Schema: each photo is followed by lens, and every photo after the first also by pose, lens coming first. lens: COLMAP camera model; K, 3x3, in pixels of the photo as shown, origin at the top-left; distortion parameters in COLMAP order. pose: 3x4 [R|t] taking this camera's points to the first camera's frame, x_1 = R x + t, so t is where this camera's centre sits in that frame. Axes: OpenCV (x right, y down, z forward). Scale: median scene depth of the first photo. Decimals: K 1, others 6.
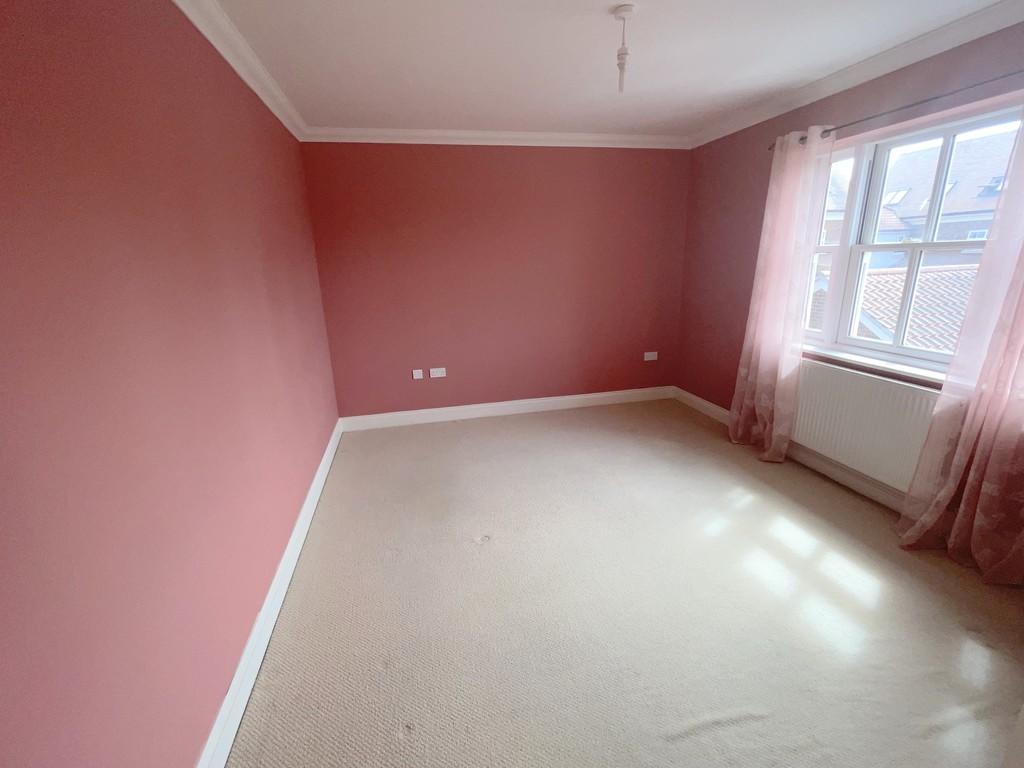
lens RADIAL K [[459.5, 0, 514.1], [0, 459.5, 389.3], [0, 0, 1]] dist [-0.001411, -0.000269]
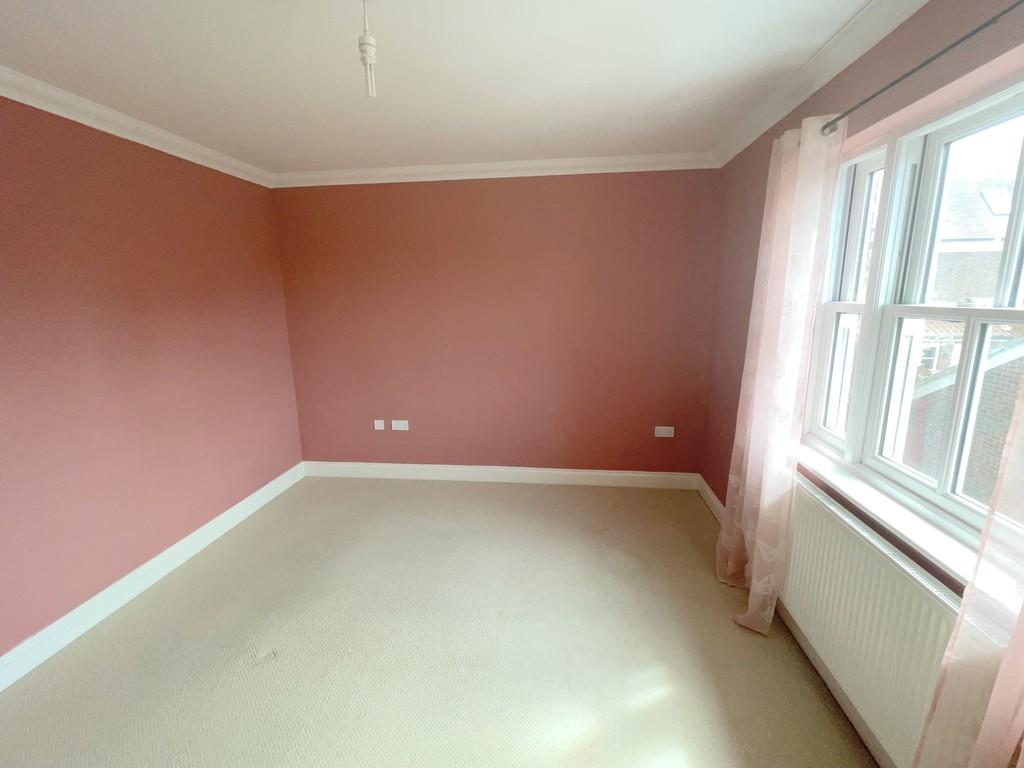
lens RADIAL K [[459.5, 0, 514.1], [0, 459.5, 389.3], [0, 0, 1]] dist [-0.001411, -0.000269]
pose [[0.941739, 0.085386, -0.325325, 0.463461], [-0.106539, 0.993162, -0.047737, -0.120652], [0.319024, 0.079616, 0.944397, 0.281626]]
